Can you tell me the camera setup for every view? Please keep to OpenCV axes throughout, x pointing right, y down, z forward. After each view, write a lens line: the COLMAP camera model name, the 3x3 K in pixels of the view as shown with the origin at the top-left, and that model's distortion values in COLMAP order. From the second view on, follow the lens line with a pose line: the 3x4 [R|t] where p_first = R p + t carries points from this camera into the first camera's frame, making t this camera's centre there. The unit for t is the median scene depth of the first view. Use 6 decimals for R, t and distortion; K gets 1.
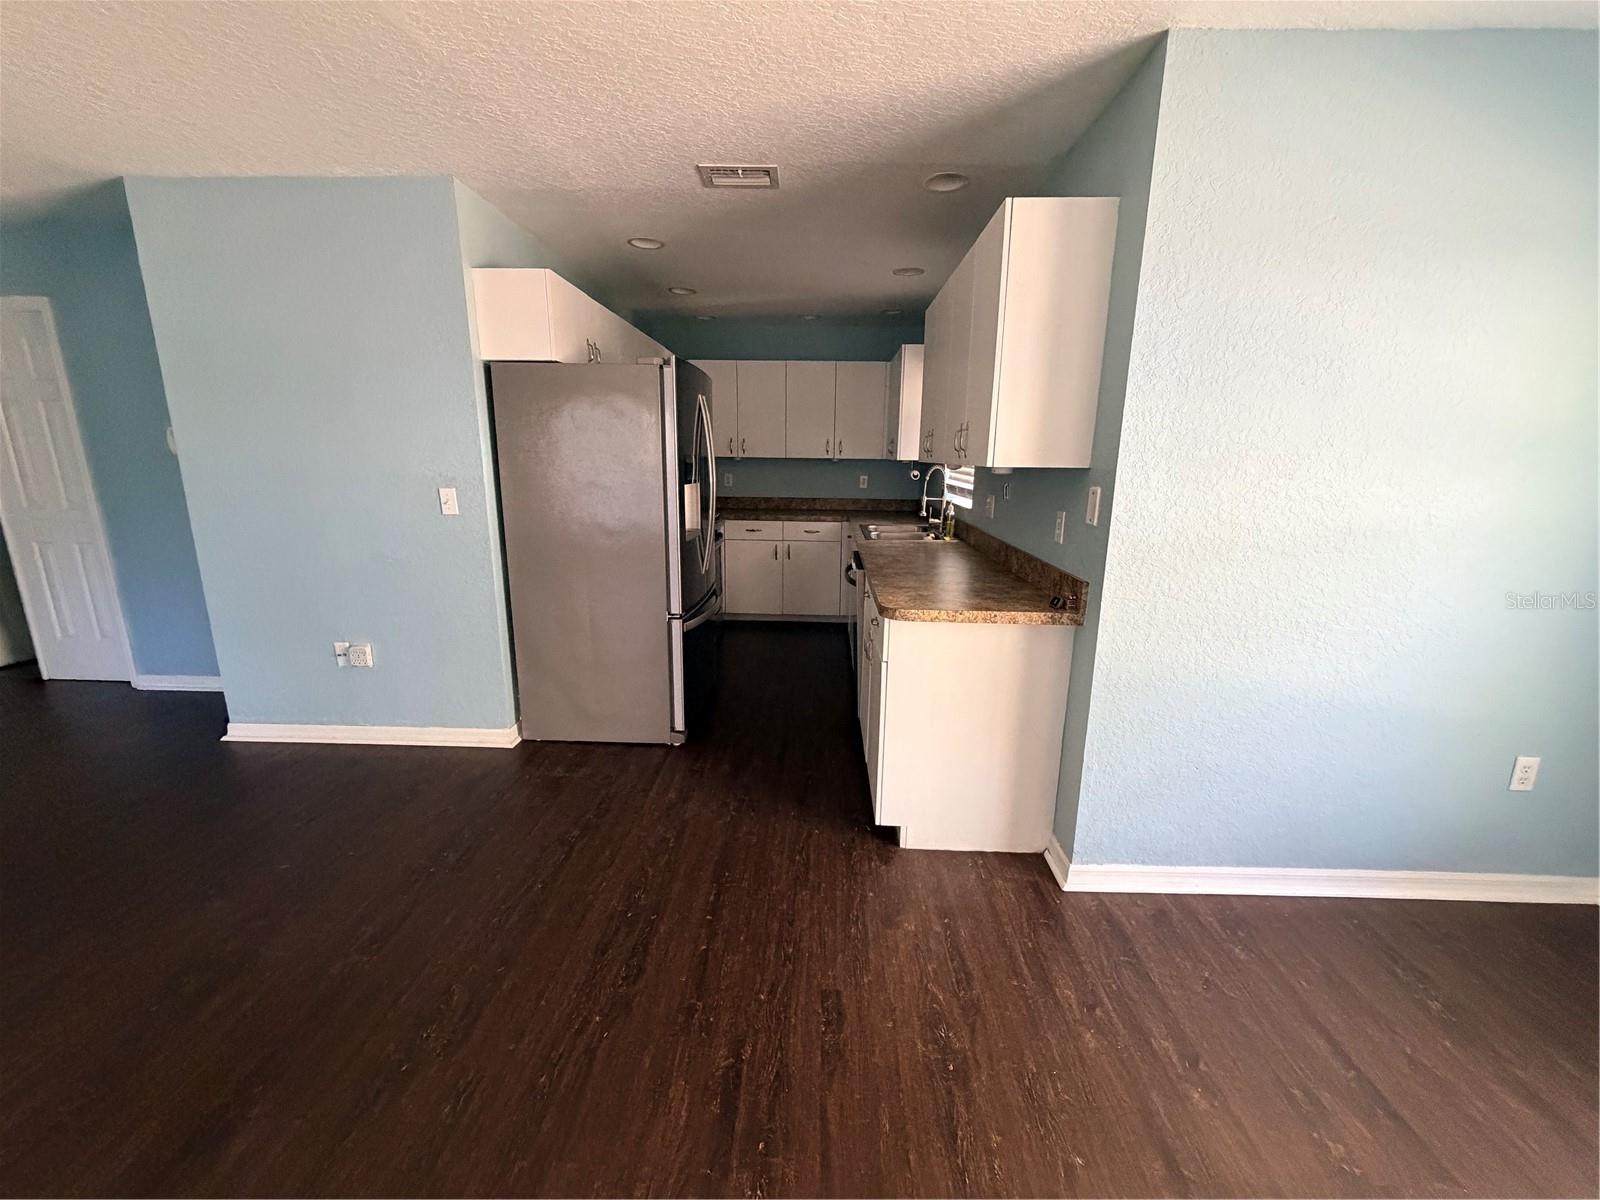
lens RADIAL K [[645.2, 0, 803.8], [0, 645.2, 597.5], [0, 0, 1]] dist [0.002333, 0.000248]
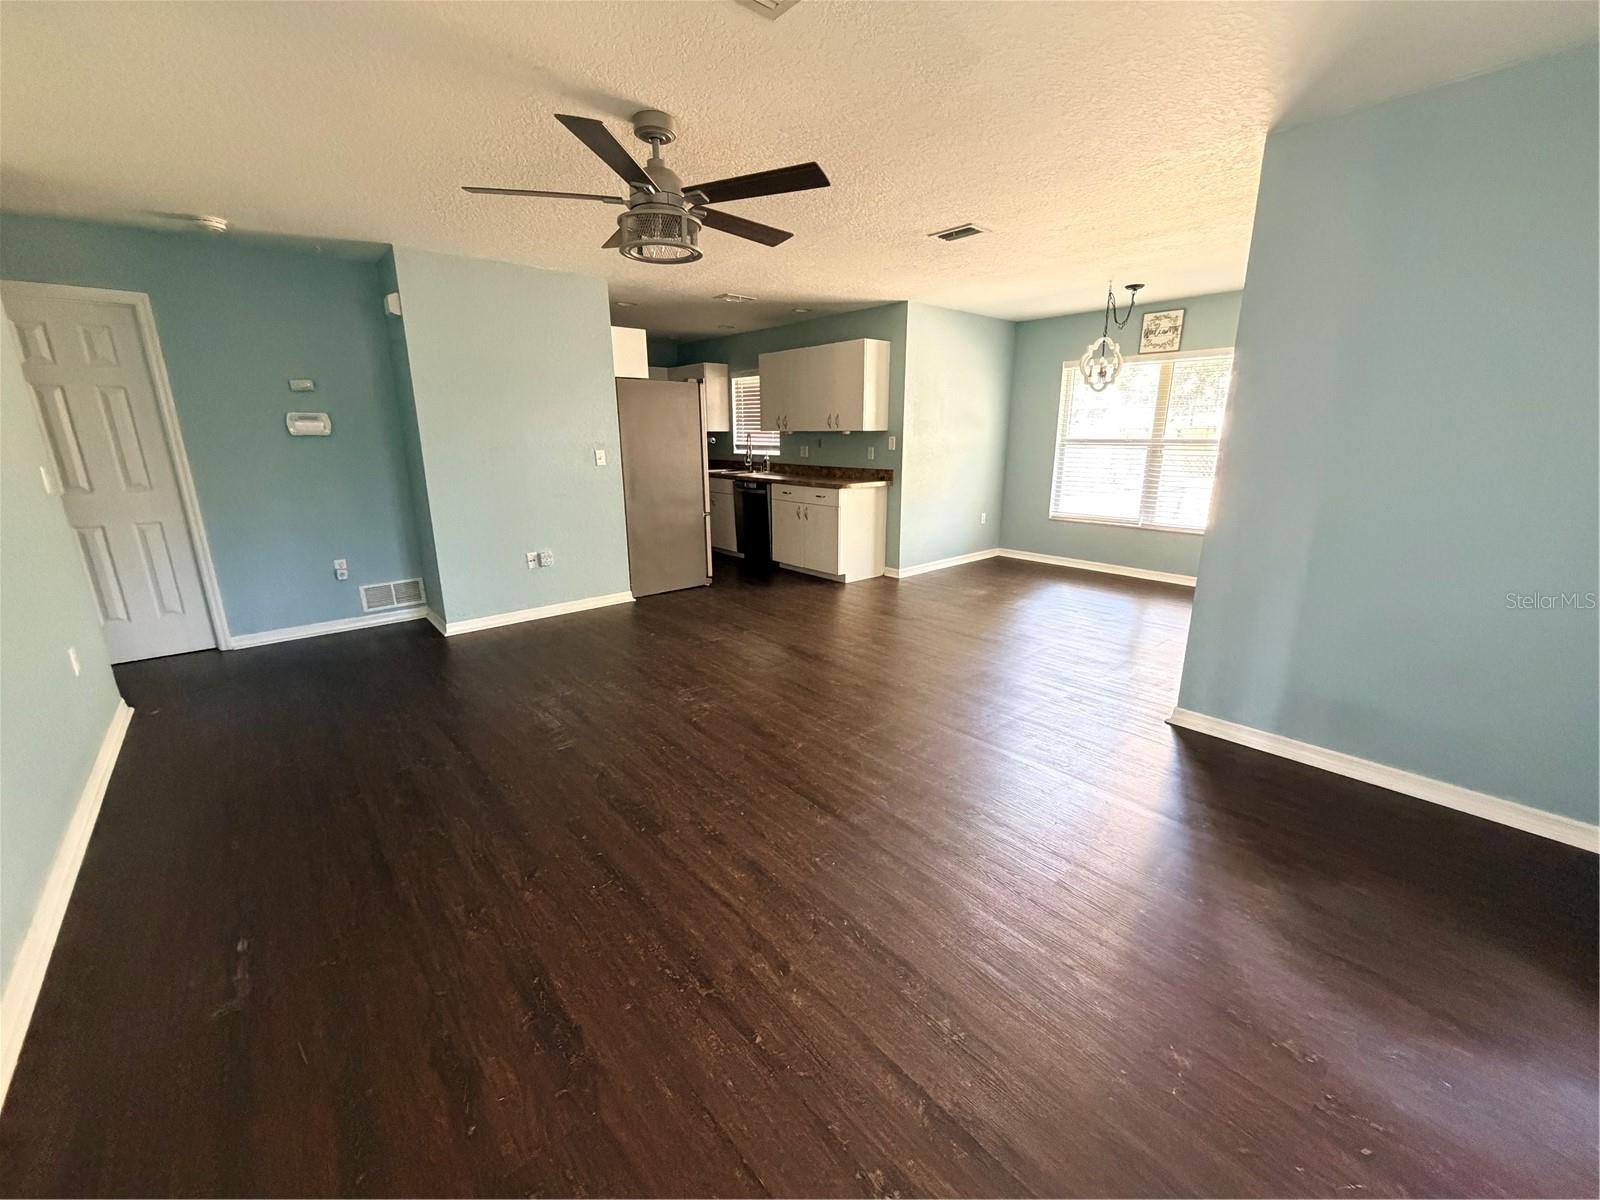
lens RADIAL K [[645.2, 0, 795.9], [0, 645.2, 601.5], [0, 0, 1]] dist [0.002333, 0.000248]
pose [[0.732553, -0.188001, 0.654233, -1.321125], [0.161699, 0.981655, 0.101032, 0.134958], [-0.661225, 0.031778, 0.749514, -0.609390]]
